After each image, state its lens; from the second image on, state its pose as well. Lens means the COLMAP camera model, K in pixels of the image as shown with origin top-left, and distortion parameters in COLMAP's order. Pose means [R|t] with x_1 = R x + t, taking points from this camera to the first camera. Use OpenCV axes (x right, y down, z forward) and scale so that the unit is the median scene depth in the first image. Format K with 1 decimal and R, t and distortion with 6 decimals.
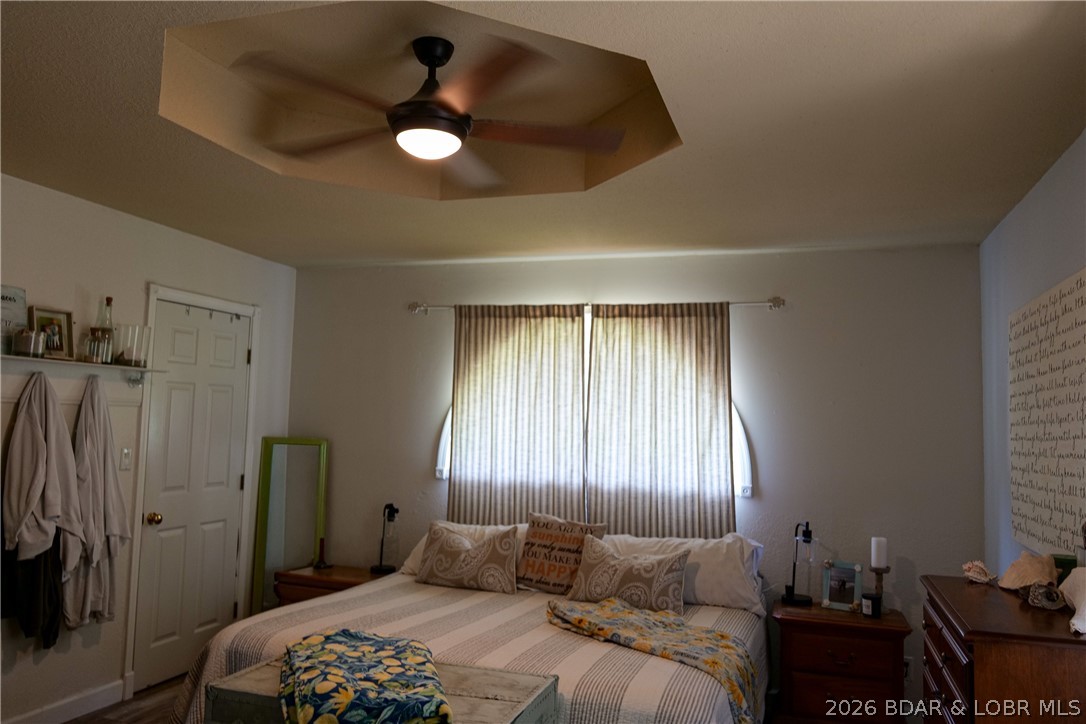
lens RADIAL K [[817.7, 0, 543.0], [0, 817.7, 362.0], [0, 0, 1]] dist [-0.036283, -0.000923]
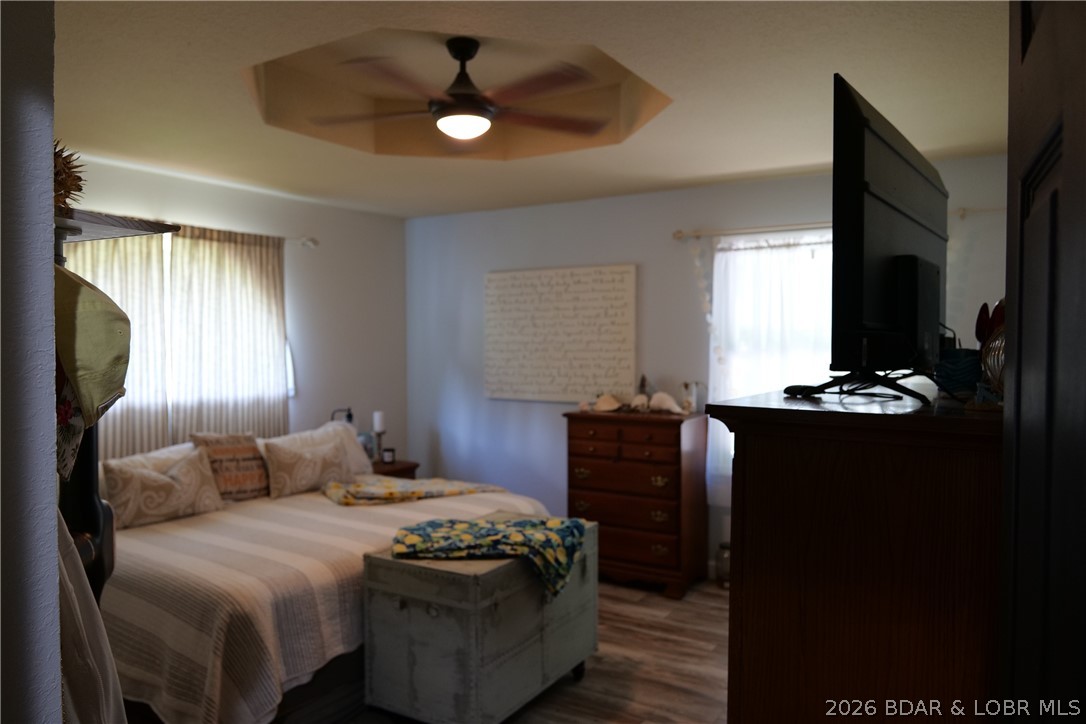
lens RADIAL K [[771.7, 0, 543.0], [0, 771.7, 362.0], [0, 0, 1]] dist [0.000183, 0.000228]
pose [[0.242743, -0.065099, 0.967904, -0.859538], [-0.065961, 0.994329, 0.083419, -0.011809], [-0.967846, -0.084093, 0.237072, 0.377293]]
